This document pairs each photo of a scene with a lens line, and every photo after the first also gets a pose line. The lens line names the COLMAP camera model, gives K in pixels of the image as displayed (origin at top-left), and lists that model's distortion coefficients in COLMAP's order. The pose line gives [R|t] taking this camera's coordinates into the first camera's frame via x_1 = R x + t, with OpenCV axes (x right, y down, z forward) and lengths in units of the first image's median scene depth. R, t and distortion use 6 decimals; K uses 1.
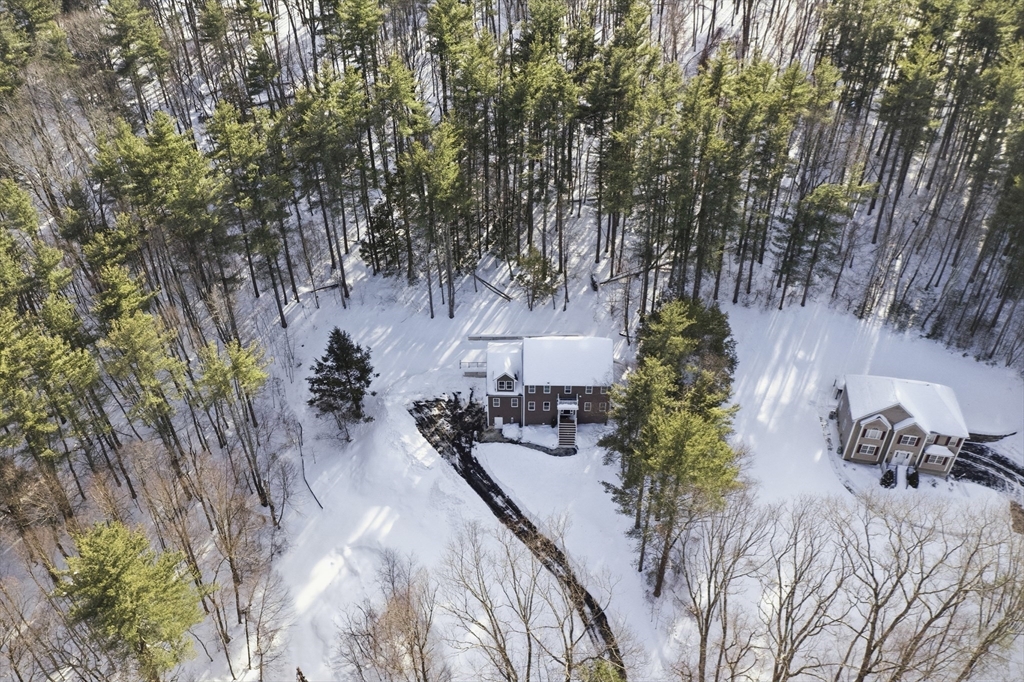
lens RADIAL K [[818.7, 0, 512.5], [0, 818.7, 341.5], [0, 0, 1]] dist [-0.004147, 0.001821]
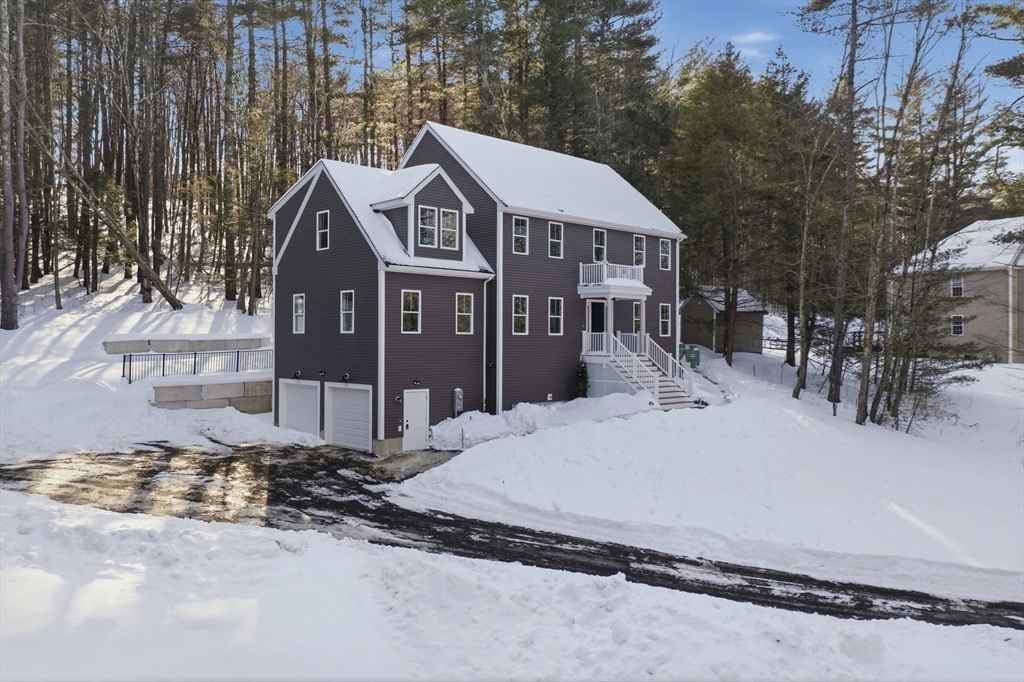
lens RADIAL K [[818.7, 0, 511.5], [0, 818.7, 336.6], [0, 0, 1]] dist [-0.004147, 0.001821]
pose [[0.696172, 0.006933, 0.717842, -0.180725], [0.432100, 0.794476, -0.426729, 0.202522], [-0.573267, 0.607256, 0.550096, 0.838526]]
